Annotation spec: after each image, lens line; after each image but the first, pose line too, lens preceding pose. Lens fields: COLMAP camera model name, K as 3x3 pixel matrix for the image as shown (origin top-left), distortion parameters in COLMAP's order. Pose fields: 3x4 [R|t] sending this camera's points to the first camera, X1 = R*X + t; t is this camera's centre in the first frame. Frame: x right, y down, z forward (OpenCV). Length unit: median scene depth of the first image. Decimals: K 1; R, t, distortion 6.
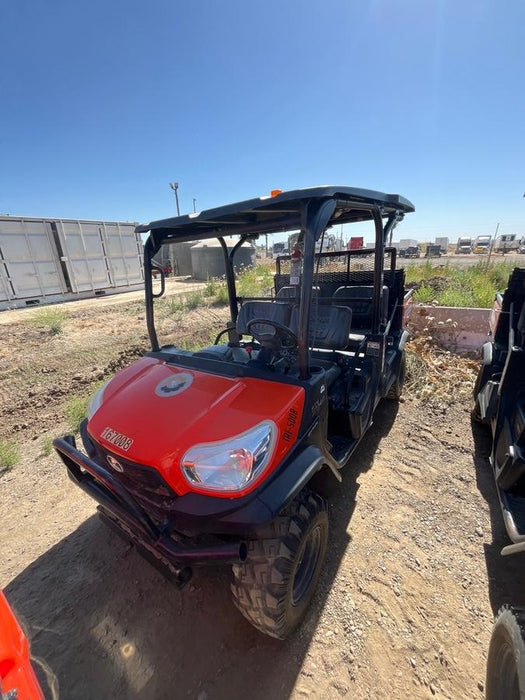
lens RADIAL K [[300.8, 0, 244.9], [0, 300.8, 348.2], [0, 0, 1]] dist [0.001403, 0.000186]
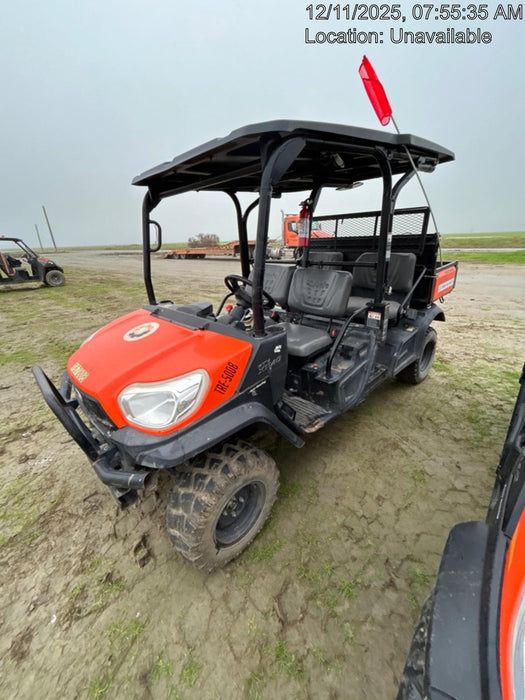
lens RADIAL K [[300.8, 0, 244.9], [0, 300.8, 348.2], [0, 0, 1]] dist [0.001403, 0.000186]
pose [[0.975855, 0.098183, -0.195106, 0.236487], [-0.080461, 0.992048, 0.096786, 0.033026], [0.203057, -0.078750, 0.975995, 0.025374]]
